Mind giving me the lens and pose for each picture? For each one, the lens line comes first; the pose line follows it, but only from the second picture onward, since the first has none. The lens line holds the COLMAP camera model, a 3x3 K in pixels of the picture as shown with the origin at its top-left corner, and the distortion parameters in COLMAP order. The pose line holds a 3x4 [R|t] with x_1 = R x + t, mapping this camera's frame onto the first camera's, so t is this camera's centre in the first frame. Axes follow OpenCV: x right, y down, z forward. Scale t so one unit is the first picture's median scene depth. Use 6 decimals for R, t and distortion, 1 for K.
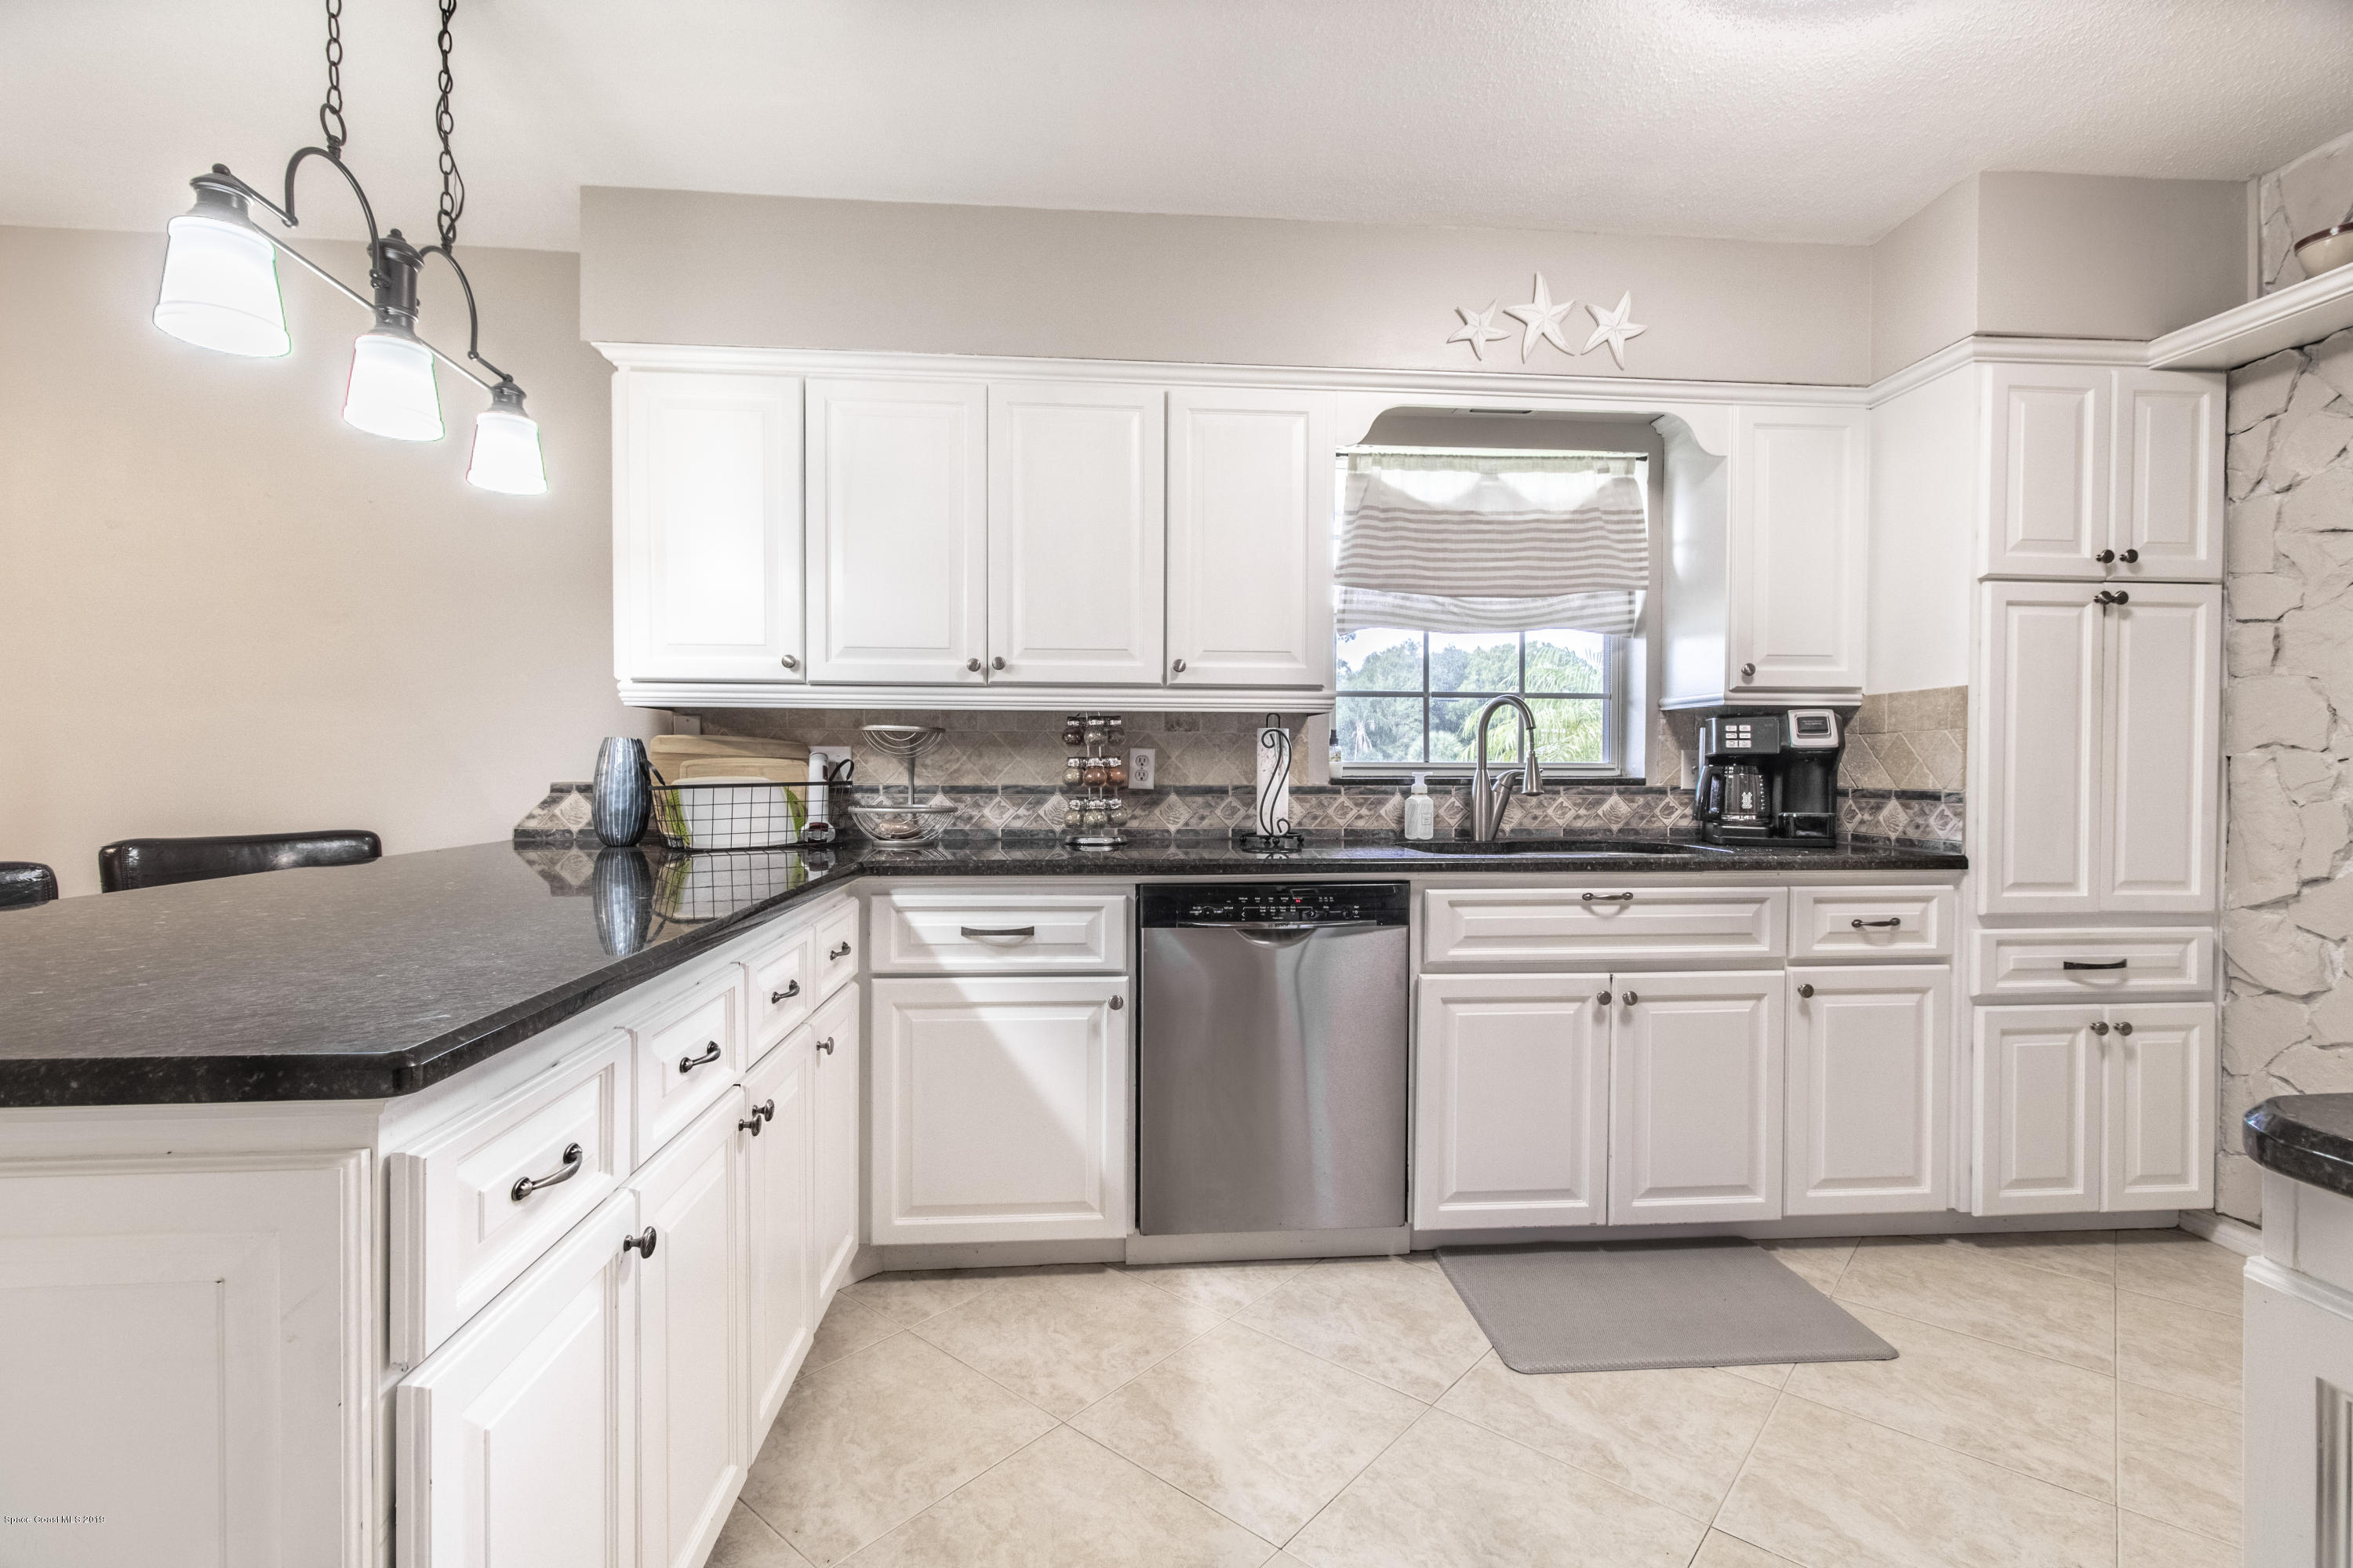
lens RADIAL K [[1078.7, 0, 1184.2], [0, 1078.7, 778.2], [0, 0, 1]] dist [0.005030, -0.000226]
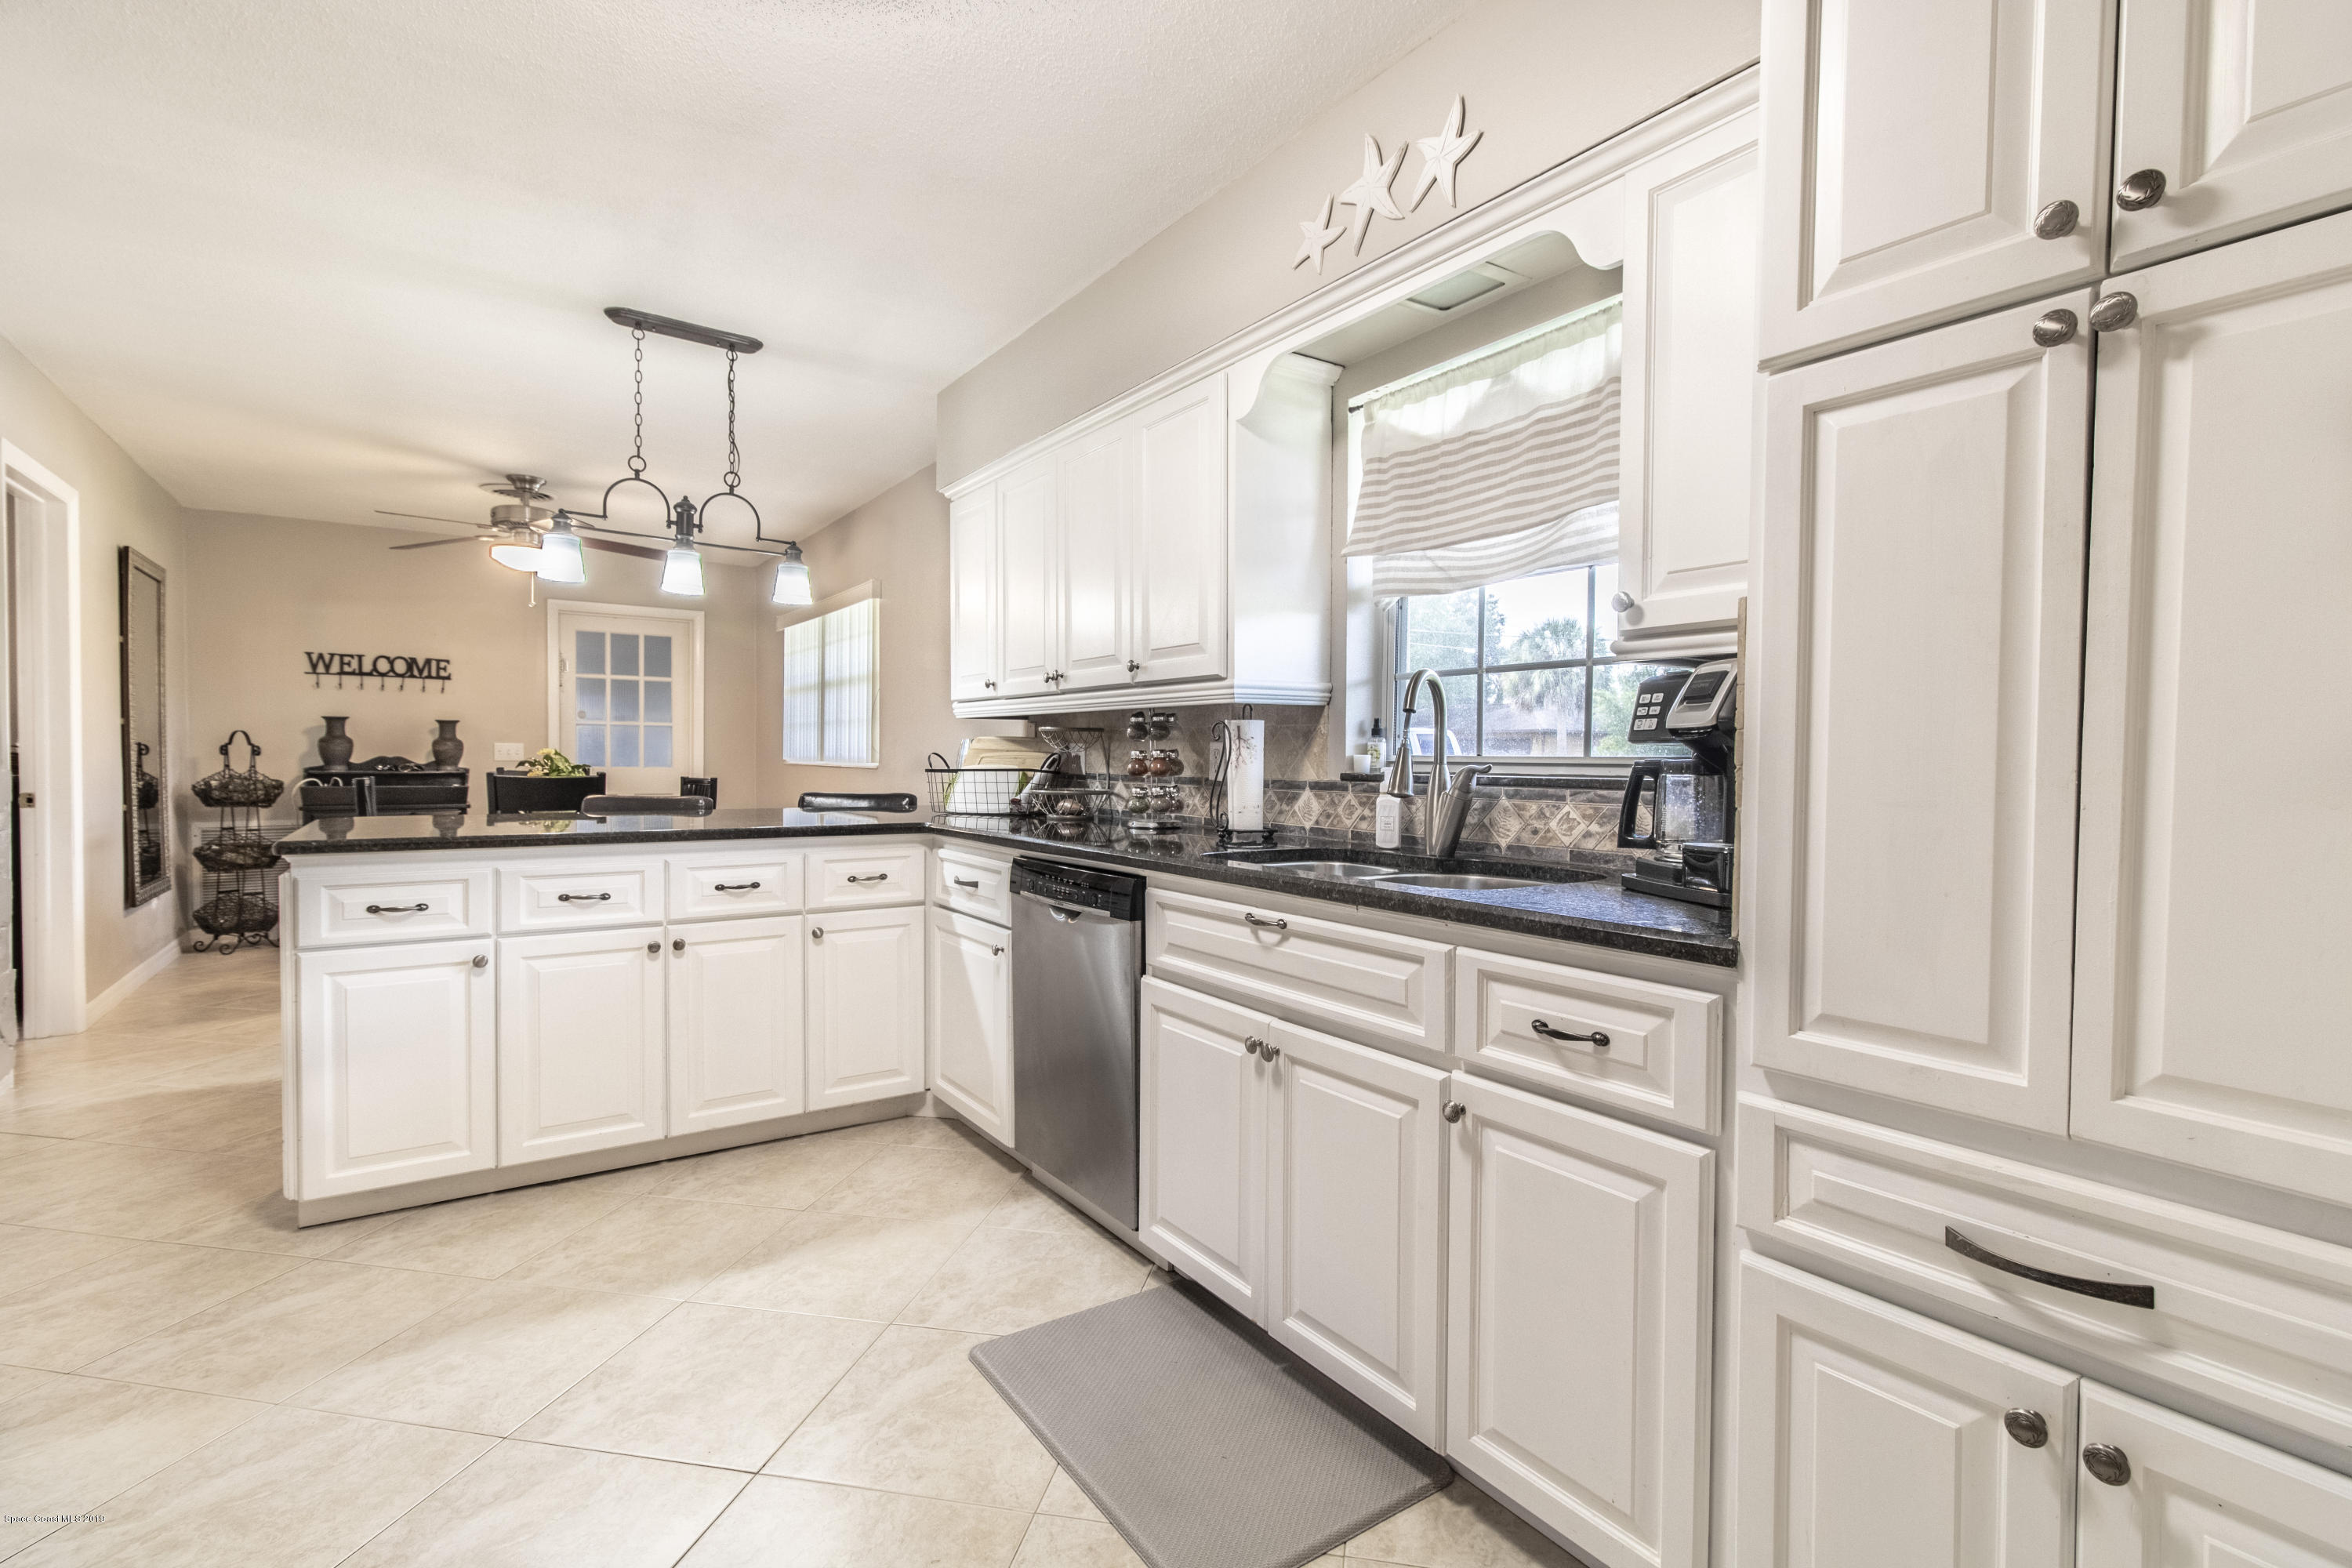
lens RADIAL K [[1078.2, 0, 1183.7], [0, 1078.2, 778.2], [0, 0, 1]] dist [0.005030, -0.000226]
pose [[0.499618, 0.018465, -0.866049, 1.029496], [-0.016893, 0.999790, 0.011572, -0.004750], [0.866081, 0.008848, 0.499826, 0.532754]]
